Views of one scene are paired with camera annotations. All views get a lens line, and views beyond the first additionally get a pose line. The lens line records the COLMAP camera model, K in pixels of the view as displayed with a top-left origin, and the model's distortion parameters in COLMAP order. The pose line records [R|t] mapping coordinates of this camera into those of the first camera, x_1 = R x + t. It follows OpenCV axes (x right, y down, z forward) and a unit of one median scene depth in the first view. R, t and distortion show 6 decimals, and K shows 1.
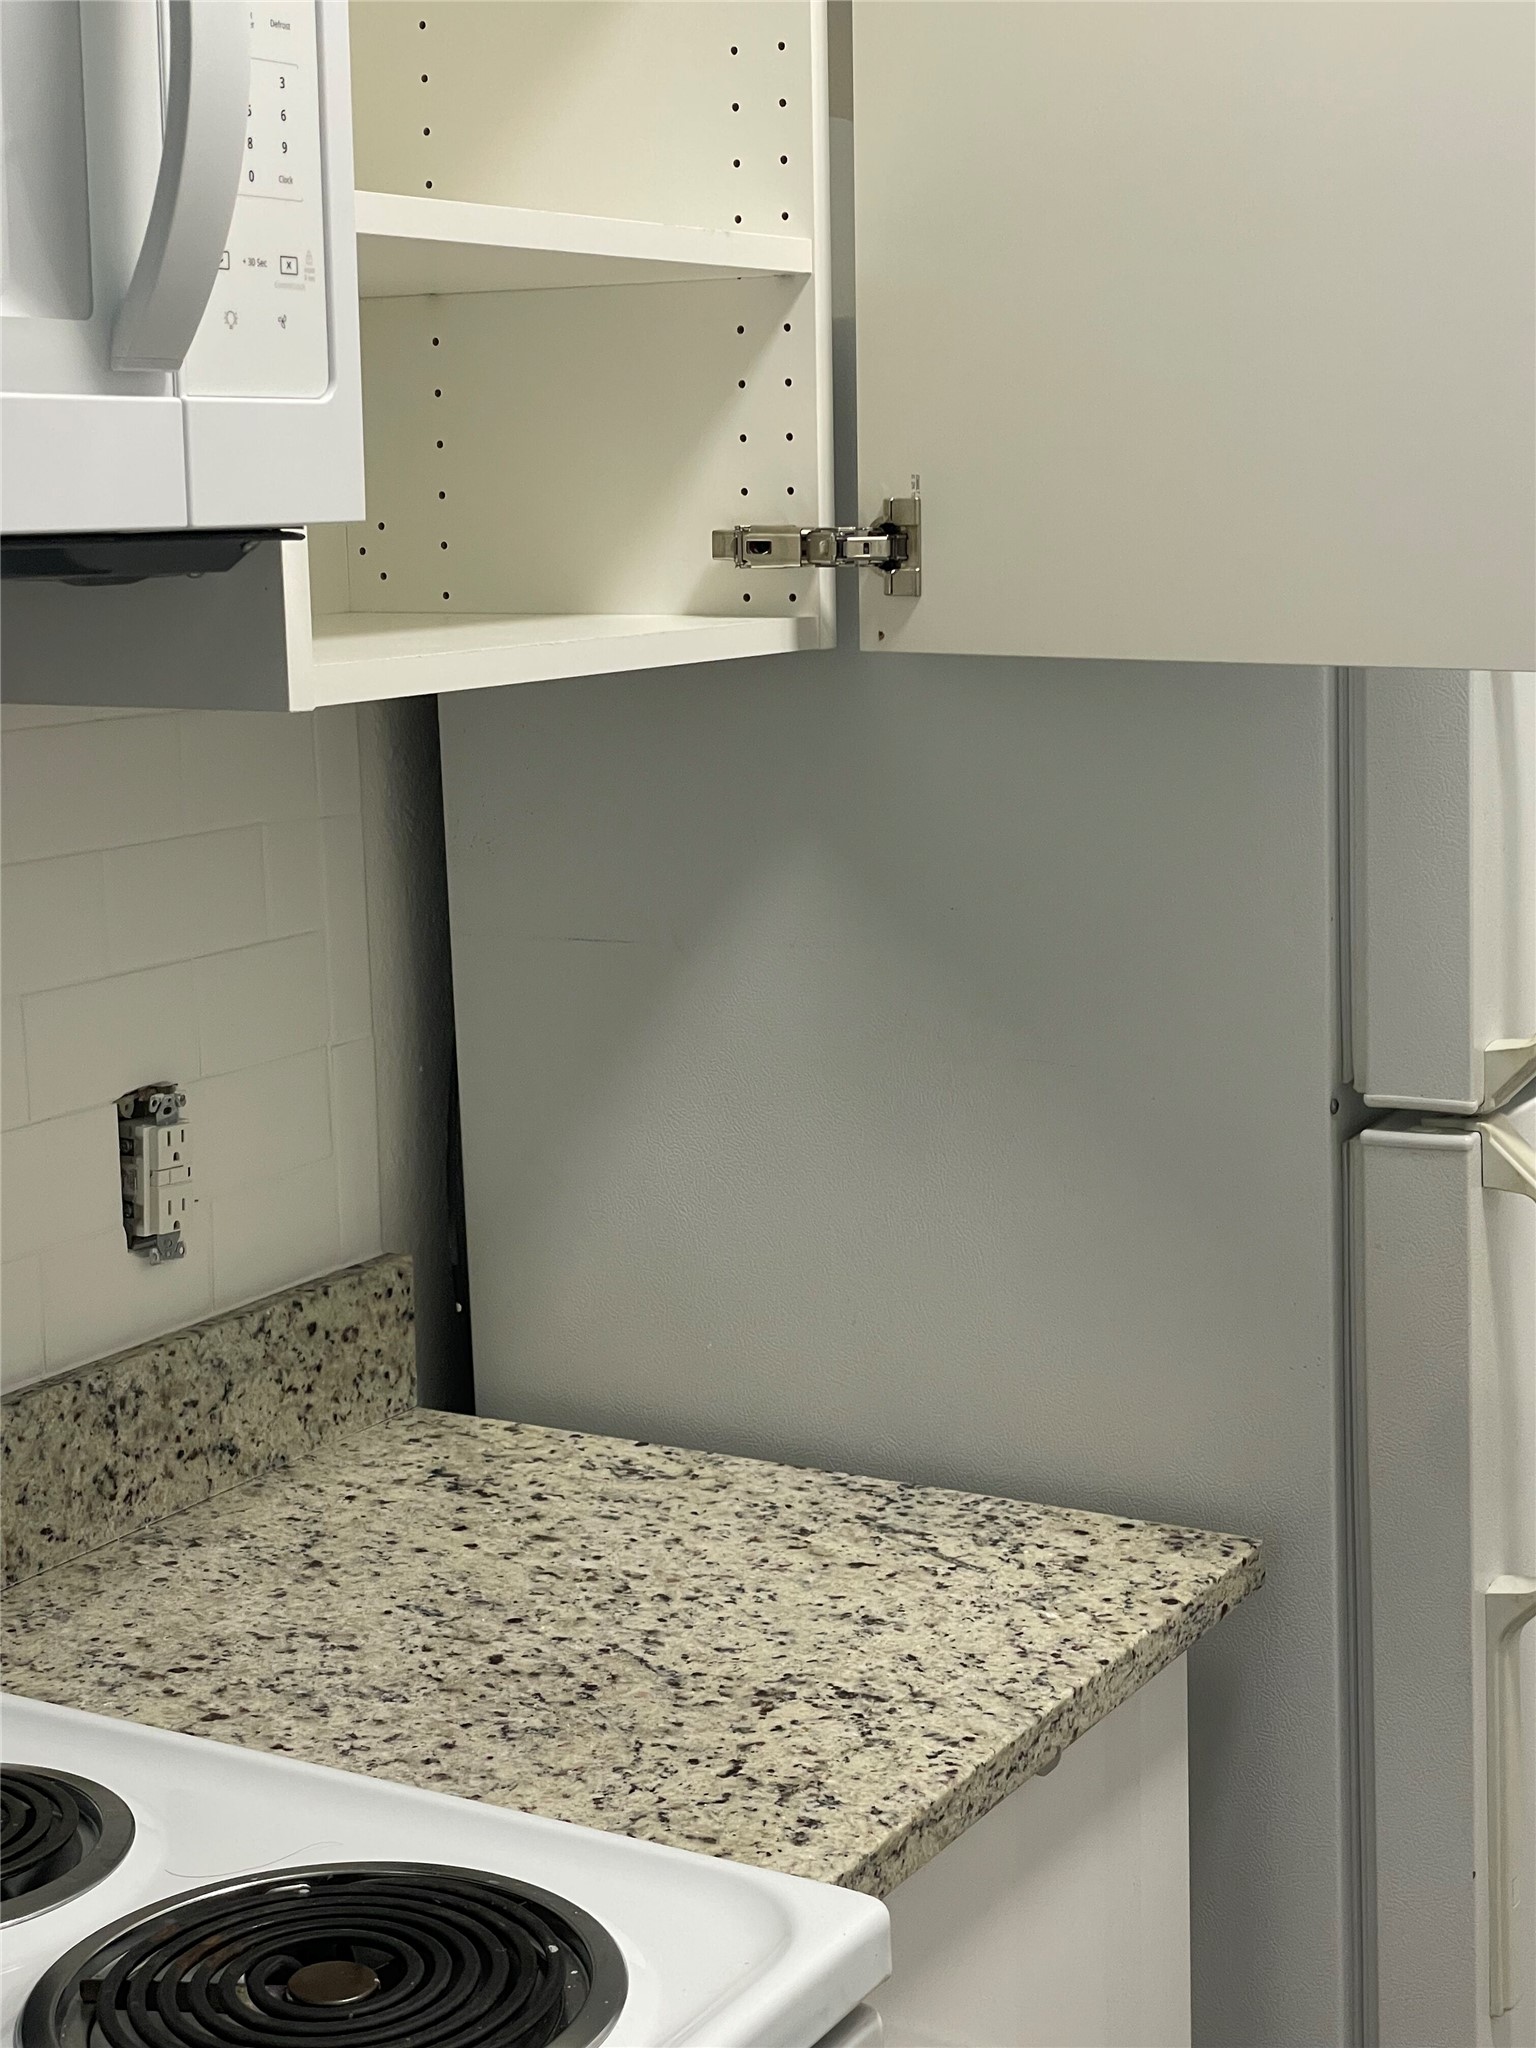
lens RADIAL K [[3184.8, 0, 768.0], [0, 3184.8, 1024.0], [0, 0, 1]] dist [0.045473, -0.113657]
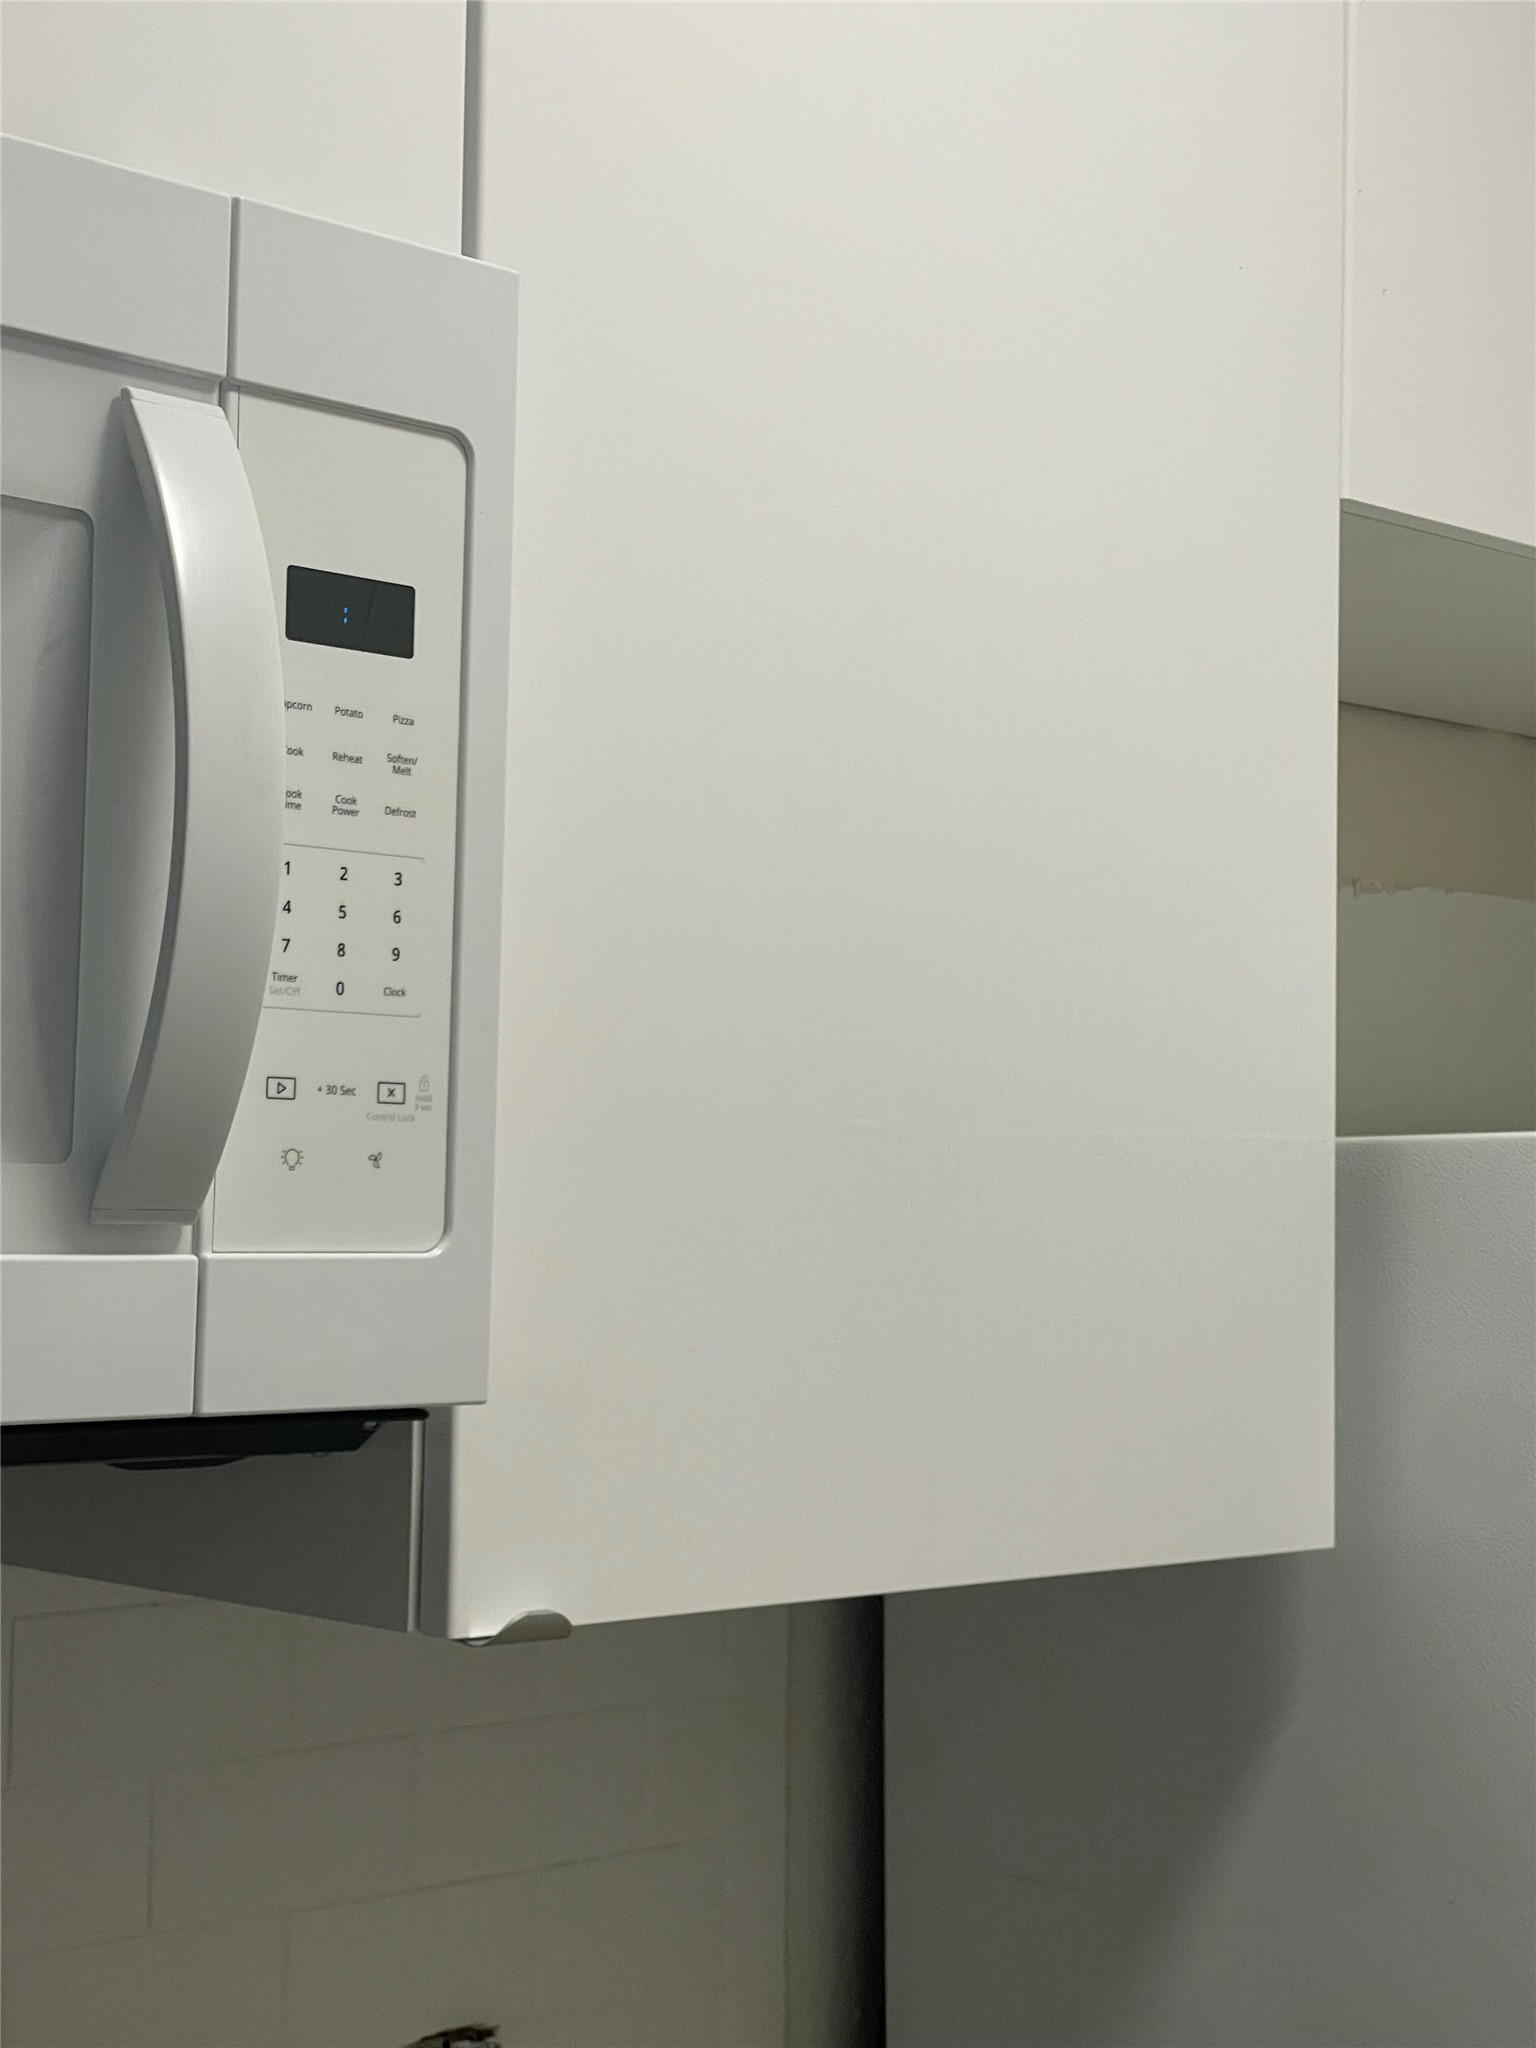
lens RADIAL K [[3184.8, 0, 768.0], [0, 3184.8, 1024.0], [0, 0, 1]] dist [0.045473, -0.113657]
pose [[0.949259, 0.005103, -0.314455, 0.145948], [-0.076671, 0.973455, -0.215655, -0.063280], [0.305008, 0.228822, 0.924452, 0.199151]]
